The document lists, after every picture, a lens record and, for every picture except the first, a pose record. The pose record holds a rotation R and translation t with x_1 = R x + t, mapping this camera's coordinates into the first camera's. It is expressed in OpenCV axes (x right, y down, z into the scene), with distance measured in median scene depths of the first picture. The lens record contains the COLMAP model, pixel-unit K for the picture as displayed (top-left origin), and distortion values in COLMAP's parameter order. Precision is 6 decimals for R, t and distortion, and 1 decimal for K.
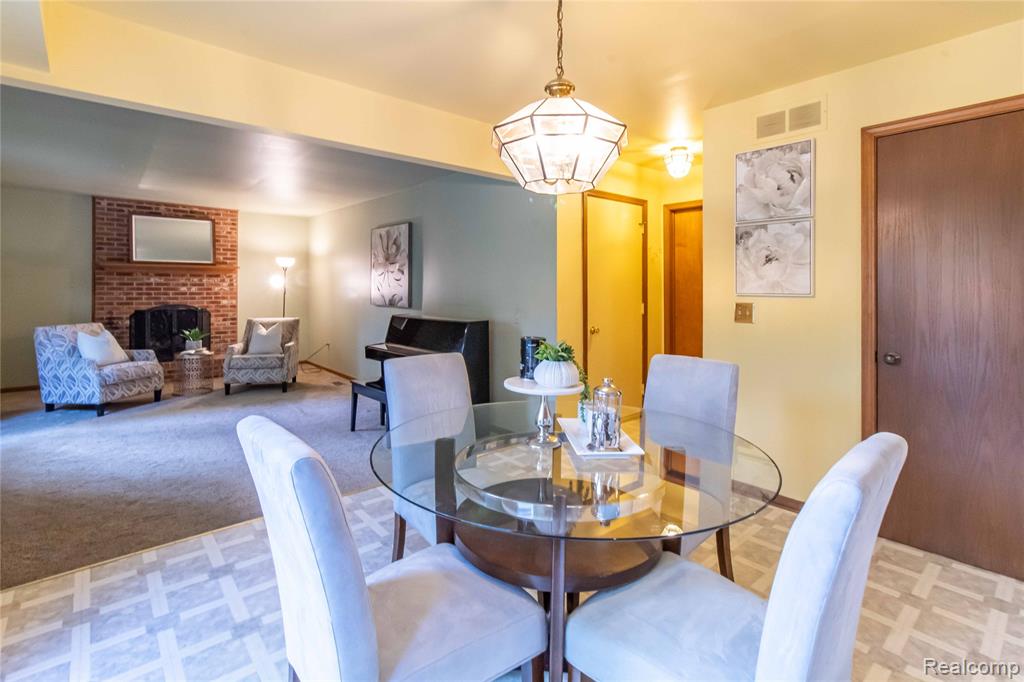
lens RADIAL K [[485.0, 0, 524.5], [0, 485.0, 287.5], [0, 0, 1]] dist [0.001091, 0.000001]
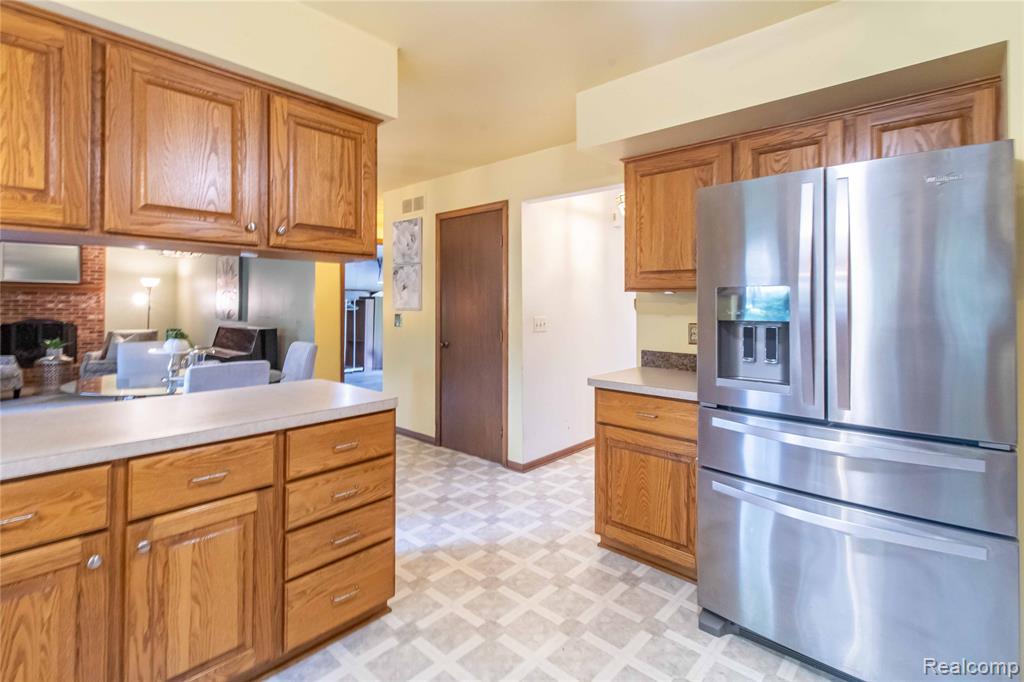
lens RADIAL K [[469.6, 0, 515.6], [0, 469.6, 300.5], [0, 0, 1]] dist [-0.002618, -0.000359]
pose [[0.992315, 0.002572, 0.123708, 0.266984], [-0.001373, 0.999951, -0.009769, 0.000666], [-0.123727, 0.009524, 0.992271, -0.249661]]
